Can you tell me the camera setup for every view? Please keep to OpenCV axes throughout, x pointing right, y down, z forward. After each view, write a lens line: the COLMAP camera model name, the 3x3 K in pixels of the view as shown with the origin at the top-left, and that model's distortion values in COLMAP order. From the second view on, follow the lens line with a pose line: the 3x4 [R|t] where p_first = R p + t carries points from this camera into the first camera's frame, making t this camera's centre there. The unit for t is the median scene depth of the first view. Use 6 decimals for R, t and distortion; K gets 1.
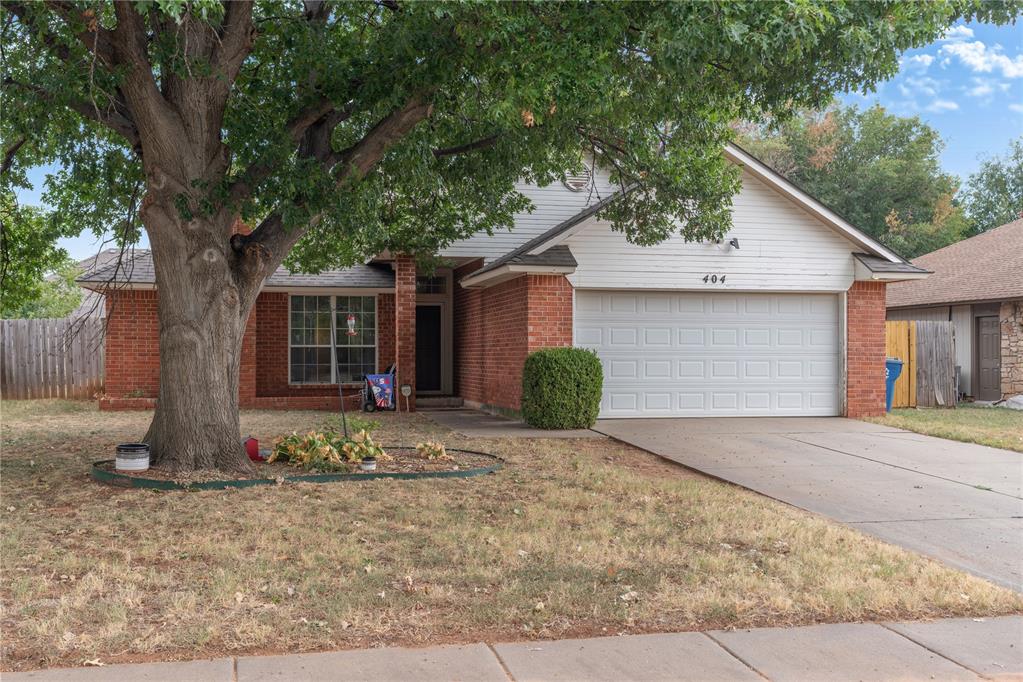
lens RADIAL K [[1035.8, 0, 511.3], [0, 1035.8, 342.1], [0, 0, 1]] dist [-0.002714, 0.000000]
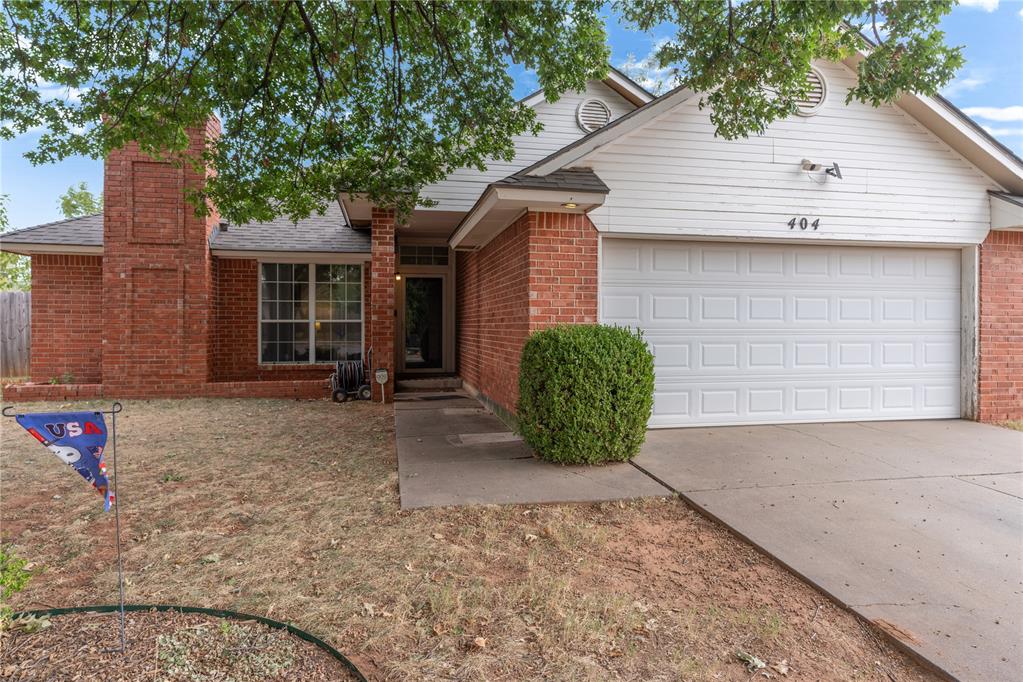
lens RADIAL K [[614.9, 0, 506.7], [0, 614.9, 343.2], [0, 0, 1]] dist [0.008219, 0.000436]
pose [[0.999162, 0.001407, -0.040909, 0.016118], [0.000337, 0.999092, 0.042601, 0.000591], [0.040932, -0.042579, 0.998254, 0.560630]]
